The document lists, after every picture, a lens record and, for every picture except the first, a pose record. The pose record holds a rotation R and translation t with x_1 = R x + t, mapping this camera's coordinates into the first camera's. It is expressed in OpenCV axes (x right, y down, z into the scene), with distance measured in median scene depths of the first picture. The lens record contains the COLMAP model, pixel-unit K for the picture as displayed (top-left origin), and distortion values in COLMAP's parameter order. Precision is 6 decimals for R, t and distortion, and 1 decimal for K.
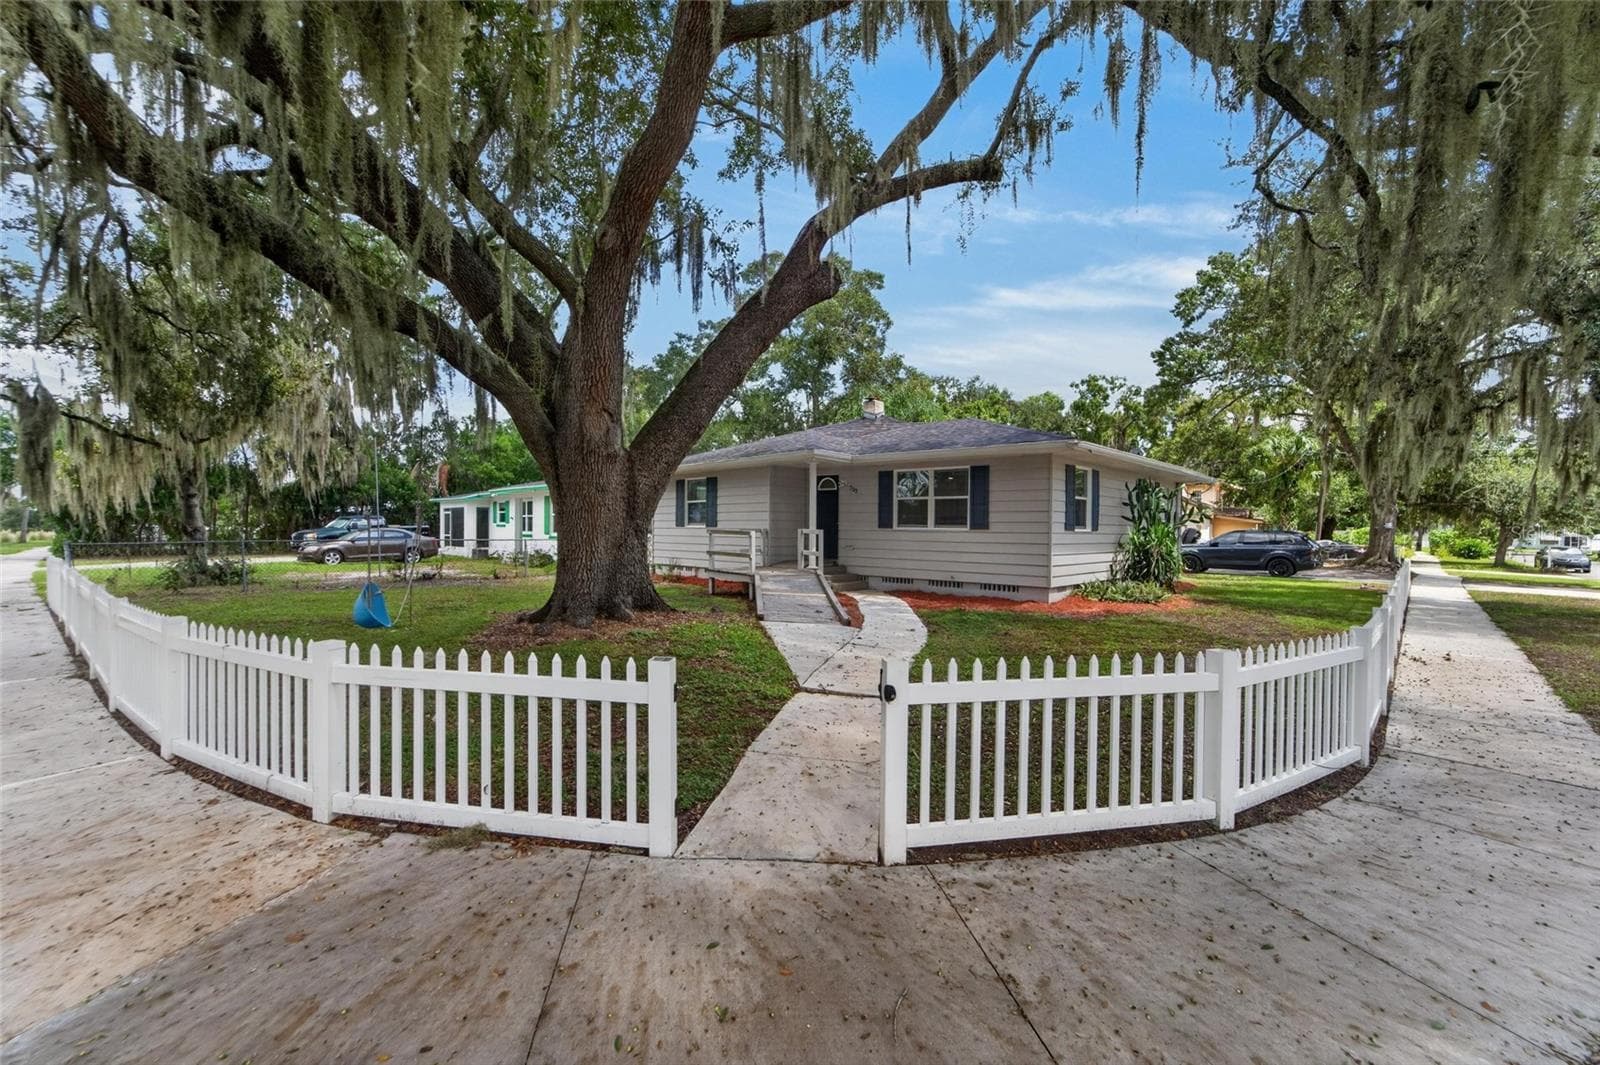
lens RADIAL K [[664.3, 0, 800.0], [0, 664.3, 532.5], [0, 0, 1]] dist [-0.002061, -0.000047]
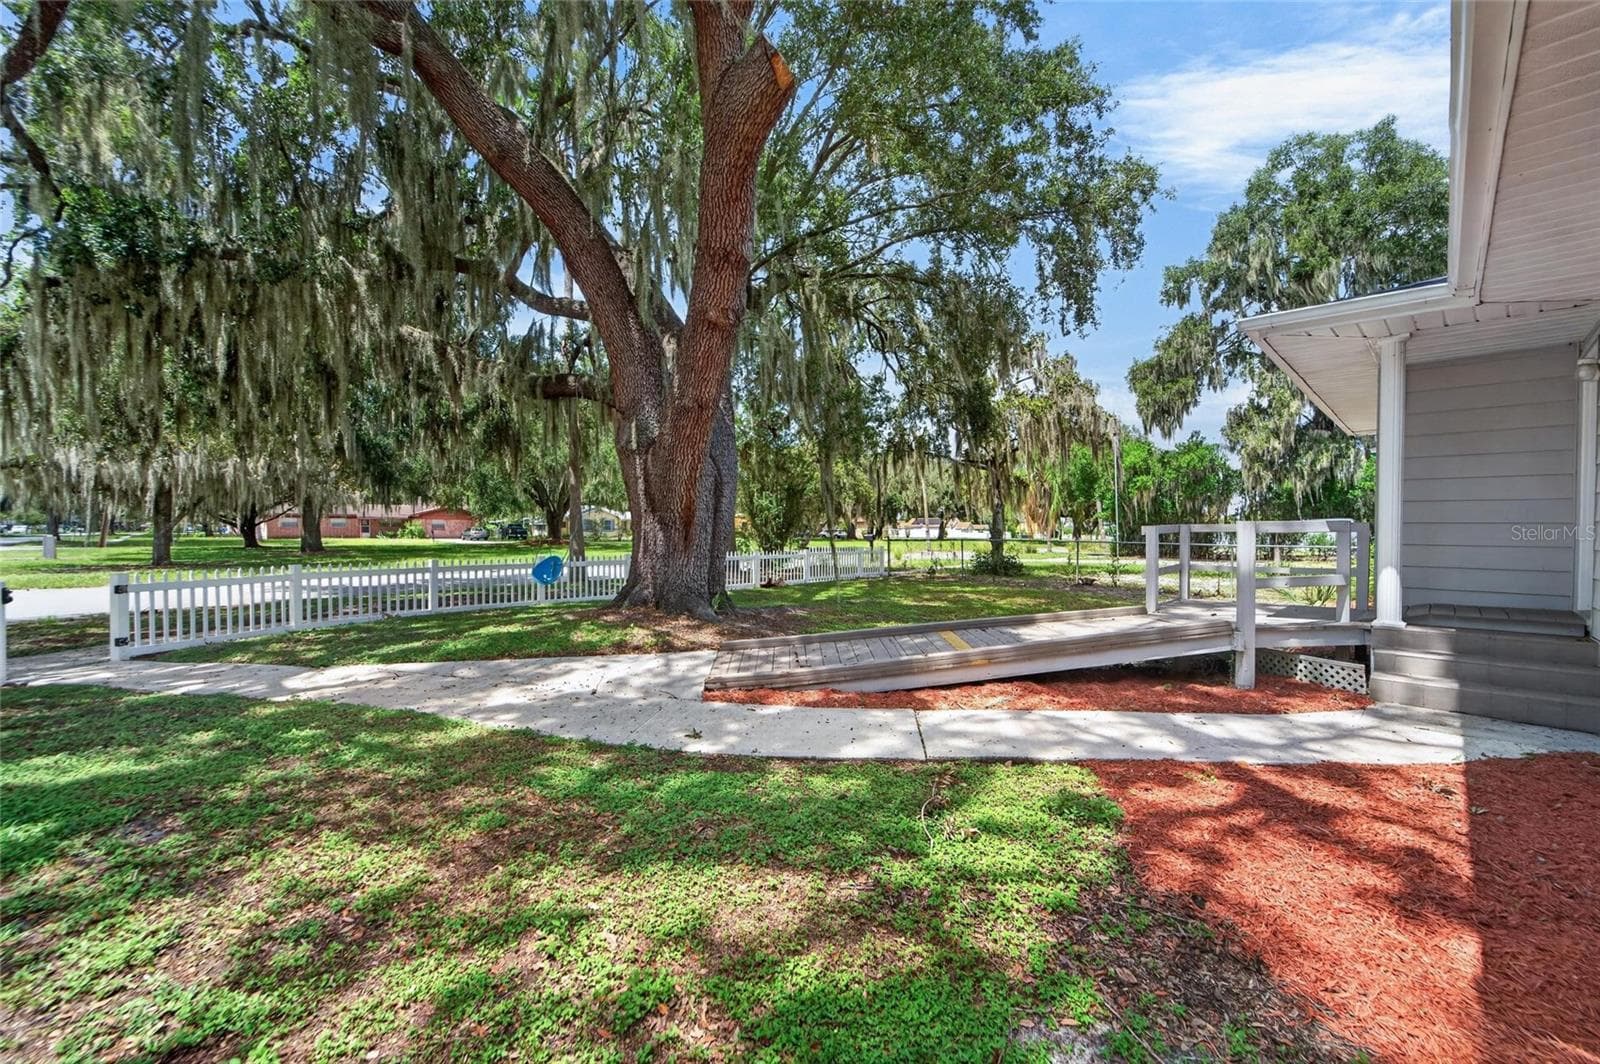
lens RADIAL K [[649.6, 0, 800.0], [0, 649.6, 532.0], [0, 0, 1]] dist [0.001758, 0.000331]
pose [[-0.039626, -0.004223, -0.999206, 0.324952], [-0.011543, 0.999926, -0.003768, 0.005570], [0.999148, 0.011384, -0.039672, 0.584365]]
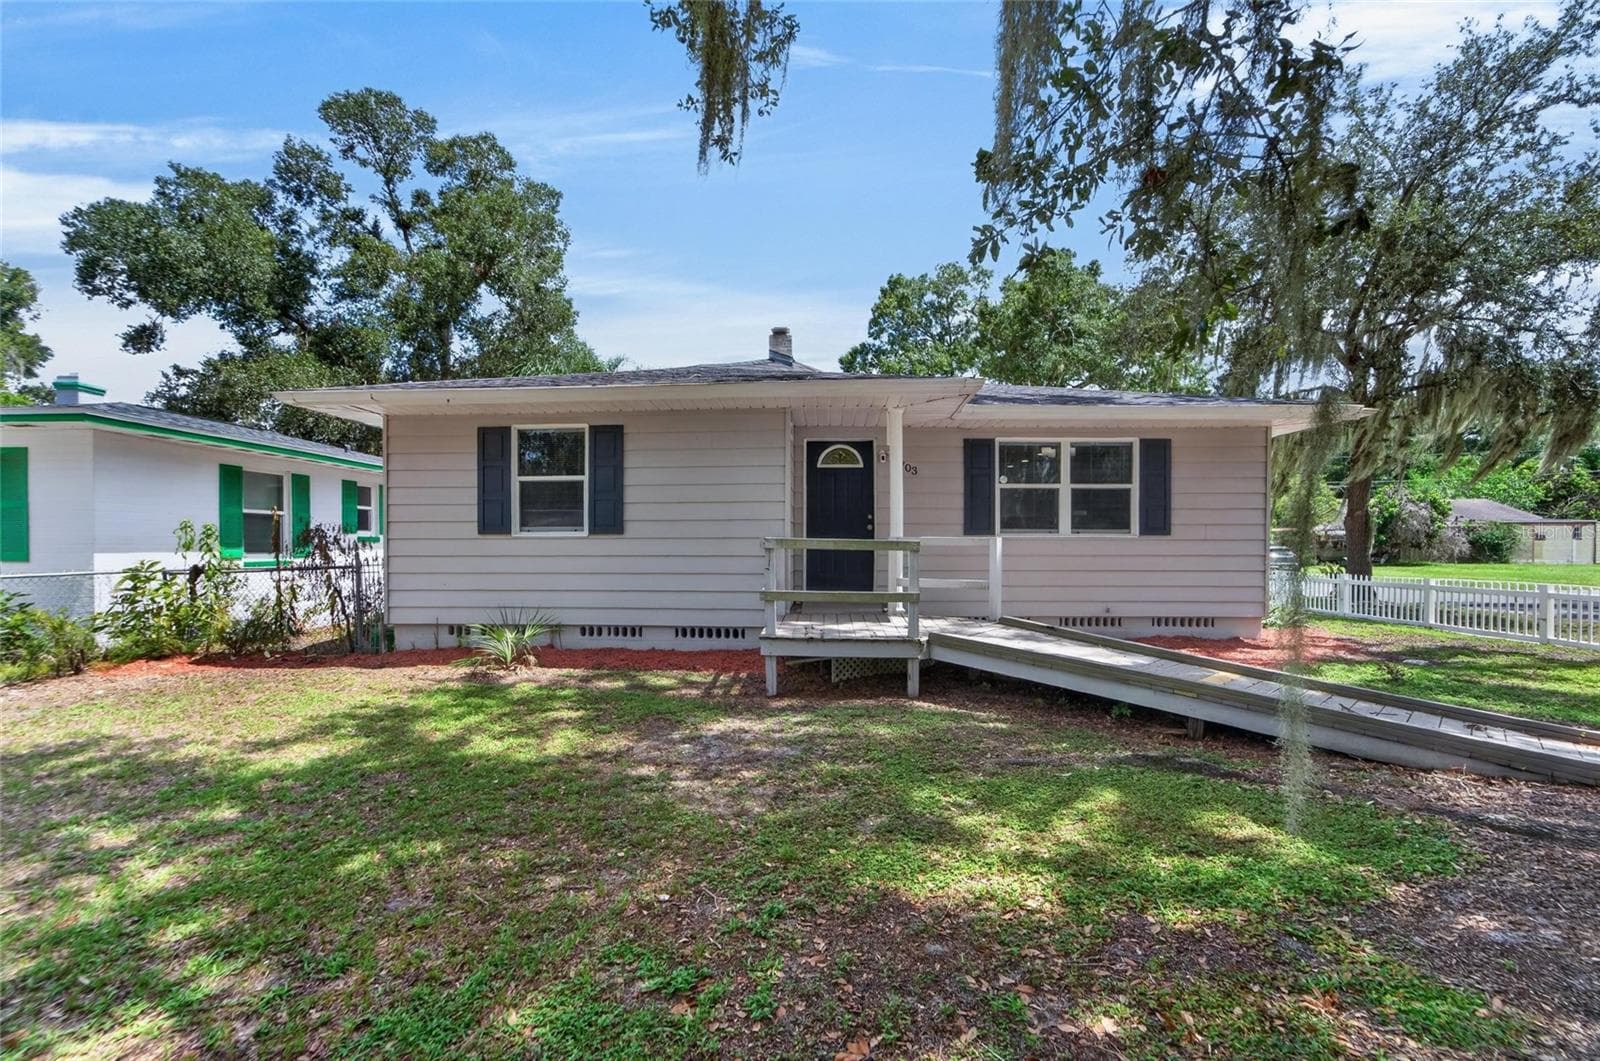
lens RADIAL K [[647.4, 0, 800.8], [0, 647.4, 538.1], [0, 0, 1]] dist [-0.002590, -0.000014]
pose [[0.741770, -0.005220, 0.670634, -0.314594], [0.012022, 0.999913, -0.005514, -0.002267], [-0.670546, 0.012152, 0.741768, 0.569021]]
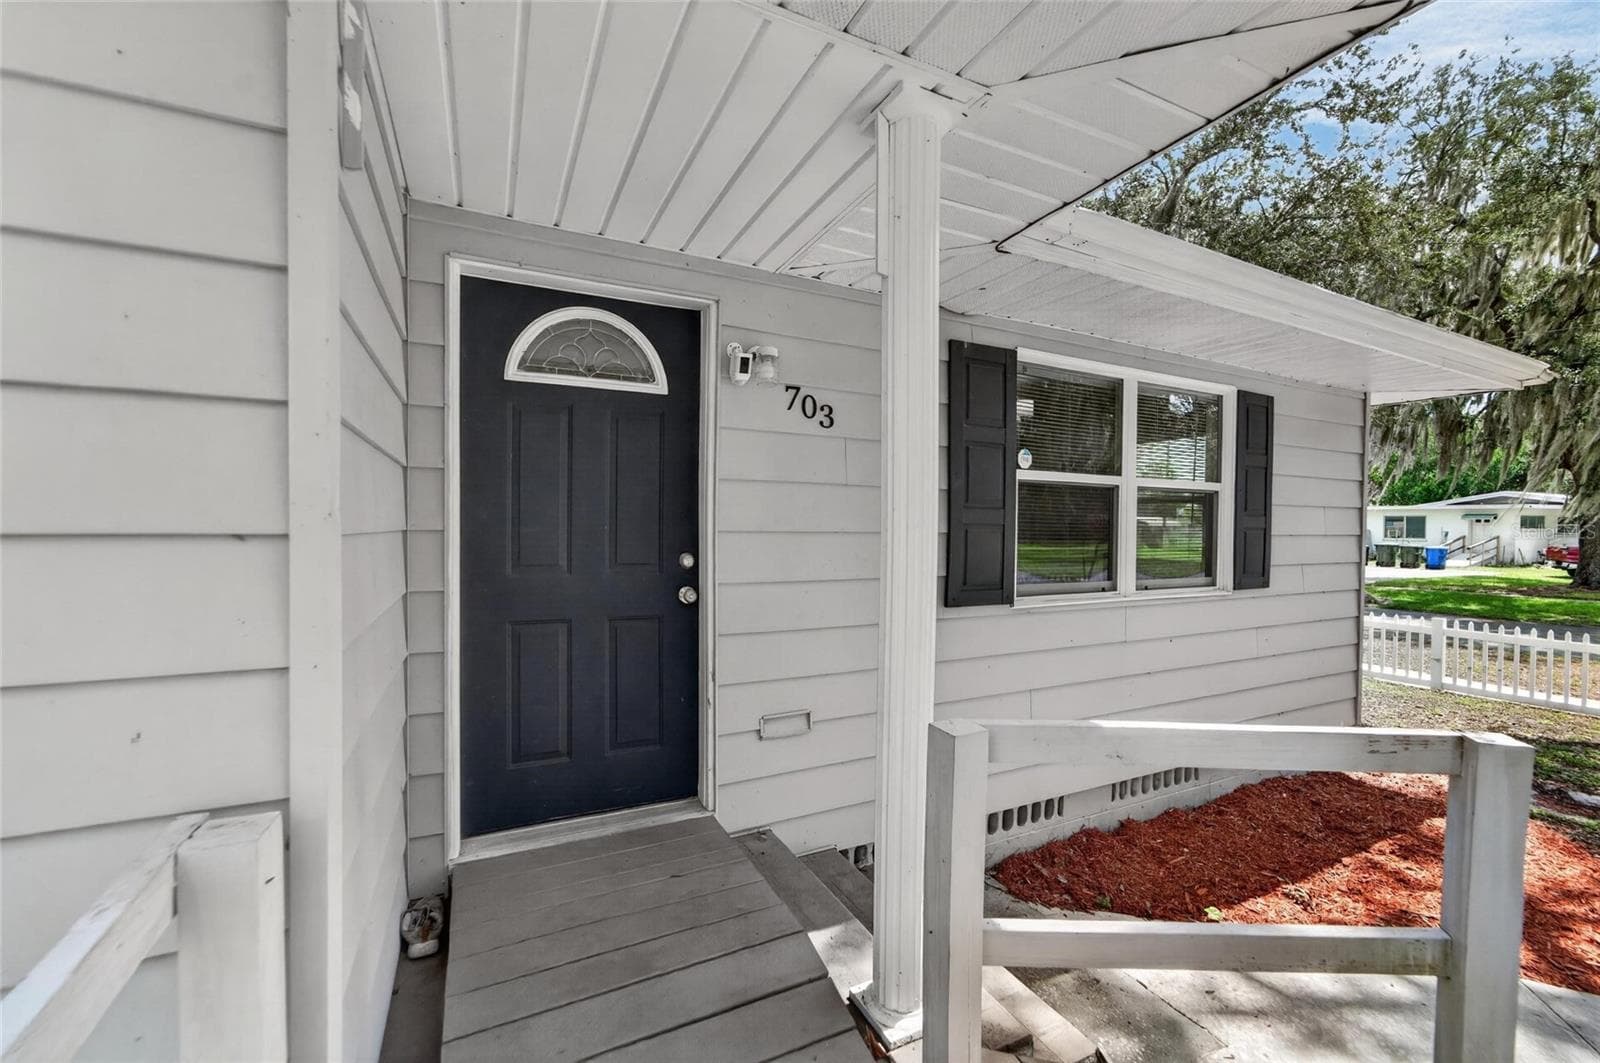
lens RADIAL K [[647.4, 0, 800.8], [0, 647.4, 539.1], [0, 0, 1]] dist [-0.002590, -0.000014]
pose [[0.353370, -0.025770, 0.935129, -0.077879], [0.002682, 0.999644, 0.026535, -0.028840], [-0.935480, -0.006868, 0.353314, 0.820657]]
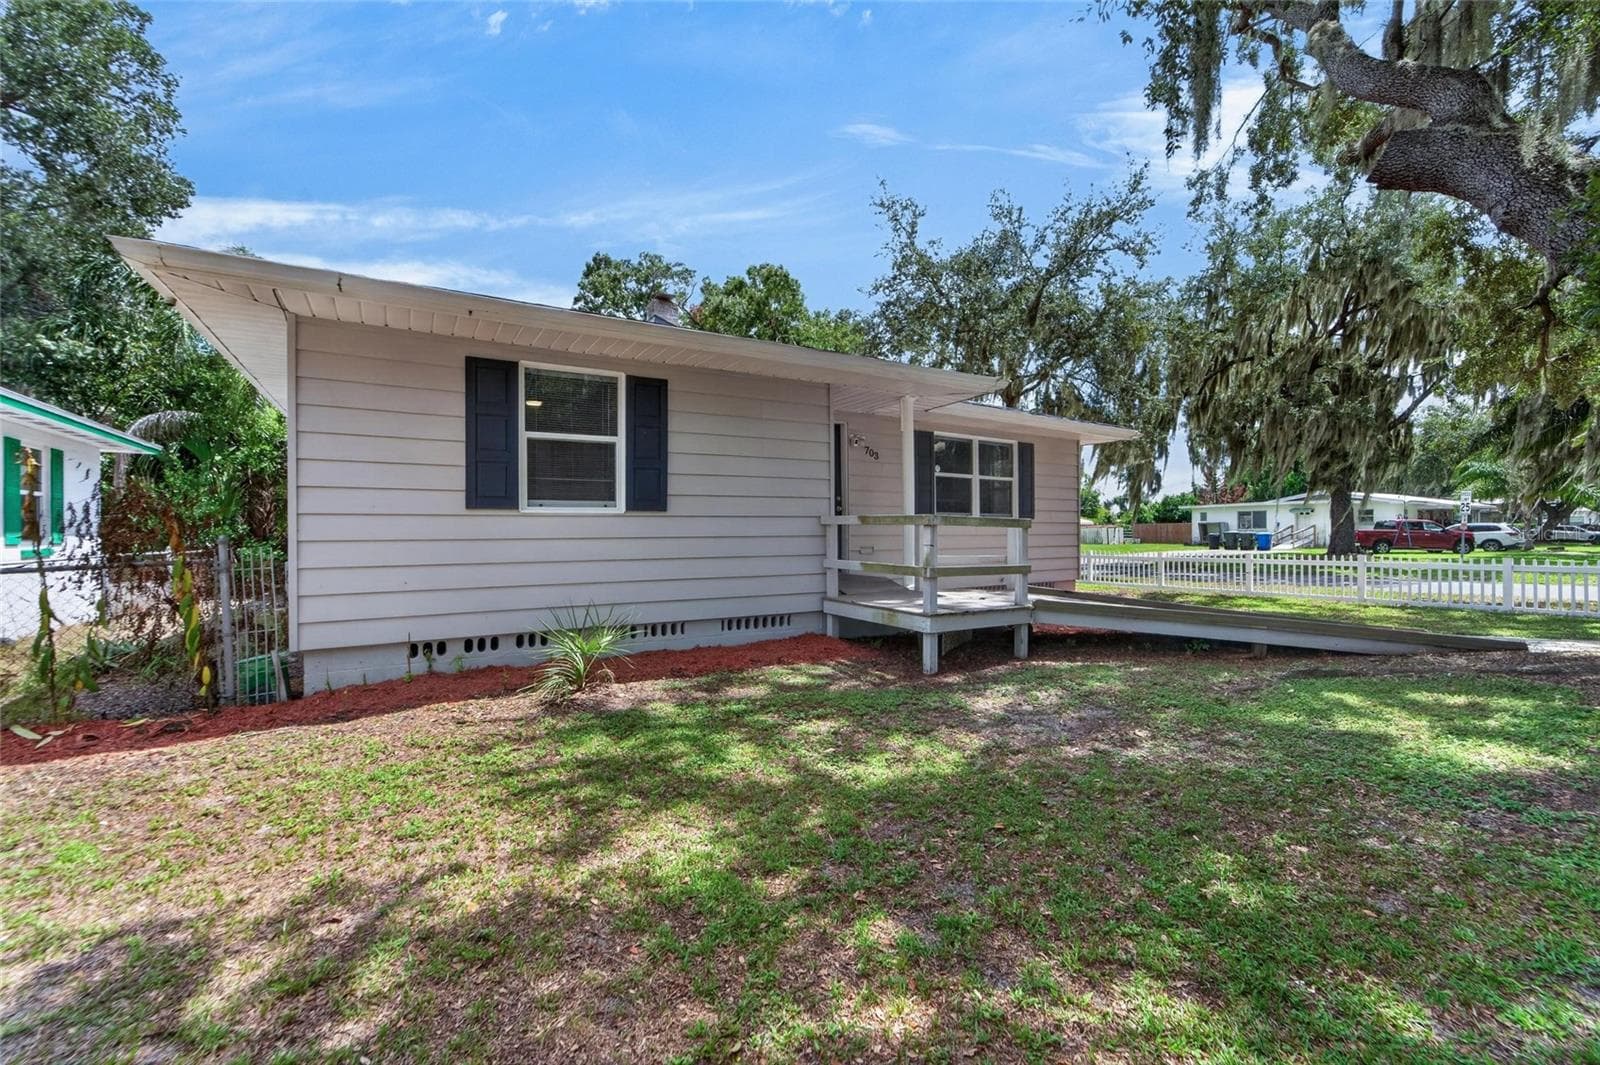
lens RADIAL K [[627.6, 0, 814.5], [0, 627.6, 528.4], [0, 0, 1]] dist [0.000852, 0.000315]
pose [[0.252534, -0.007205, 0.967561, -0.422534], [0.014724, 0.999885, 0.003603, 0.000522], [-0.967476, 0.013337, 0.252611, 0.793464]]
